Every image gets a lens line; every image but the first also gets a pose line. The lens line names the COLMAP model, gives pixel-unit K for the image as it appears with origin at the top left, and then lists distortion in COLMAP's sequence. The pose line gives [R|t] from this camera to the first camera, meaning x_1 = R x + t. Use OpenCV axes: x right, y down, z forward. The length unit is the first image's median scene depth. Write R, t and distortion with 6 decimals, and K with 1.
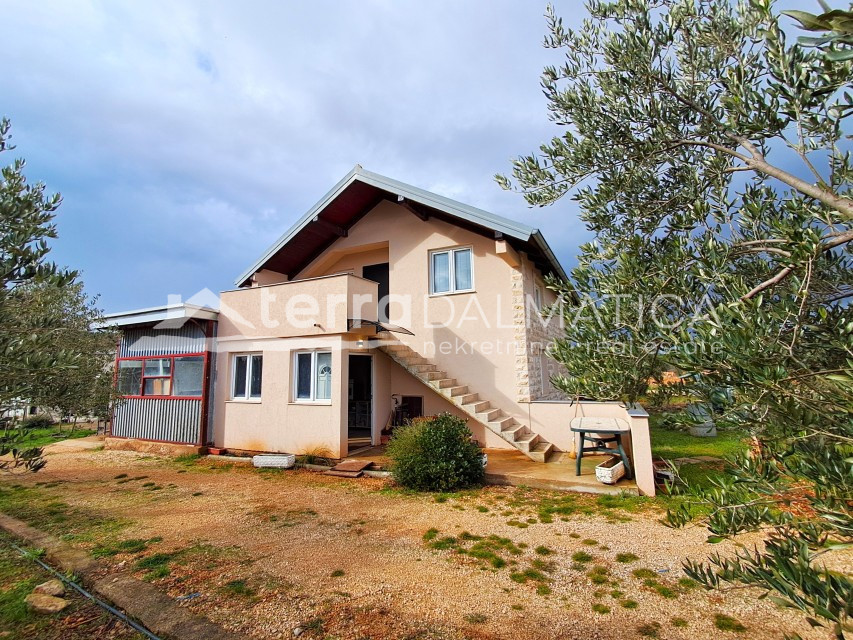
lens RADIAL K [[387.2, 0, 421.7], [0, 387.2, 319.6], [0, 0, 1]] dist [-0.006062, -0.002367]
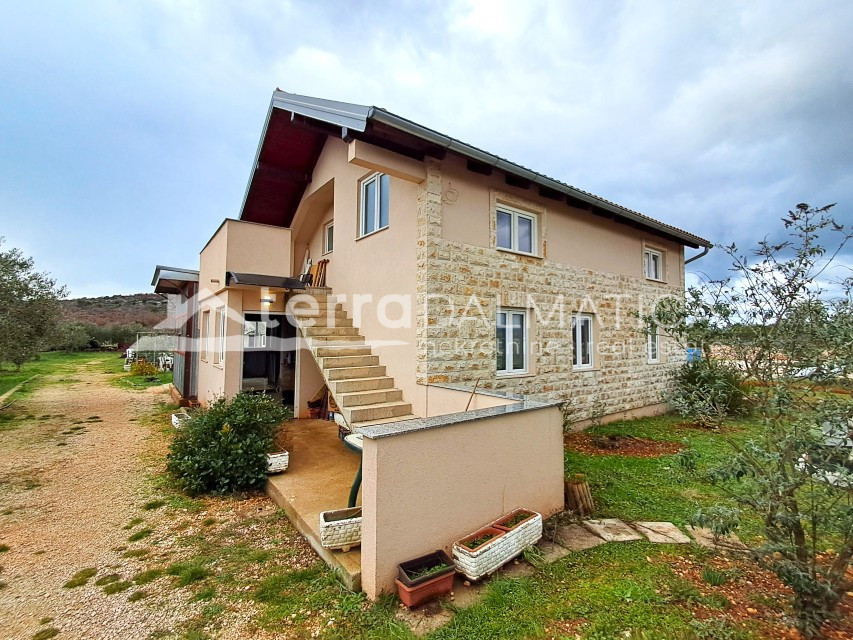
lens RADIAL K [[387.2, 0, 428.0], [0, 387.2, 316.9], [0, 0, 1]] dist [-0.006062, -0.002367]
pose [[0.882031, 0.003282, -0.471180, 0.900452], [0.041000, 0.995649, 0.083684, 0.062668], [0.469404, -0.093130, 0.878058, 0.648920]]
